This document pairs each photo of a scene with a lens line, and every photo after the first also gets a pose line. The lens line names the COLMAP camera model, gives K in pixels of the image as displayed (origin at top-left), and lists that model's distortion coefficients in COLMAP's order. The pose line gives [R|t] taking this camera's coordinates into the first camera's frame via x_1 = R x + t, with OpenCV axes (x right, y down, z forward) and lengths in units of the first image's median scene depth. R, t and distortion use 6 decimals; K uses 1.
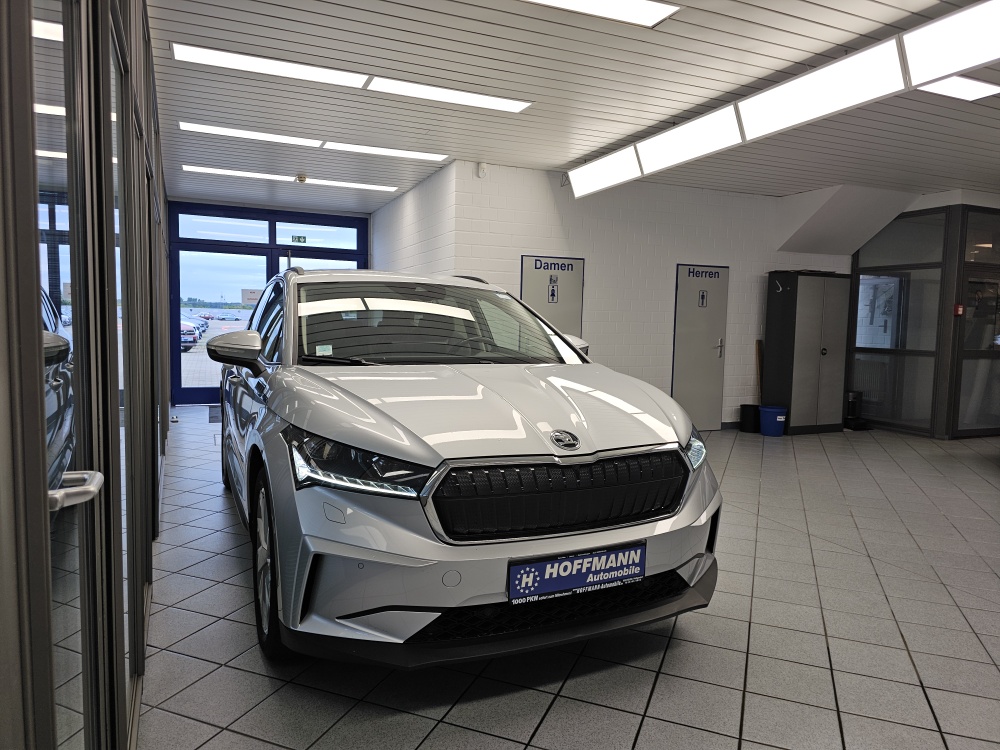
lens RADIAL K [[686.2, 0, 509.0], [0, 686.2, 380.5], [0, 0, 1]] dist [0.052217, -0.056360]
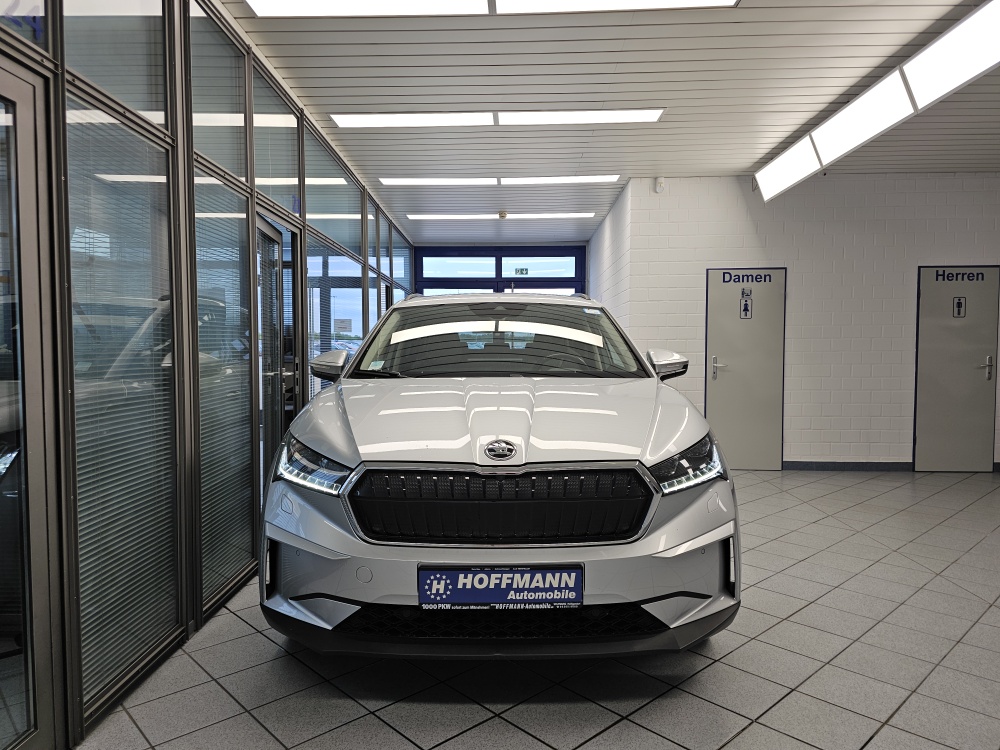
lens RADIAL K [[686.2, 0, 493.5], [0, 686.2, 381.9], [0, 0, 1]] dist [0.052217, -0.056360]
pose [[0.897872, -0.000336, -0.440257, 0.259291], [-0.016903, 0.999236, -0.035234, 0.012365], [0.439932, 0.039077, 0.897180, 0.059244]]
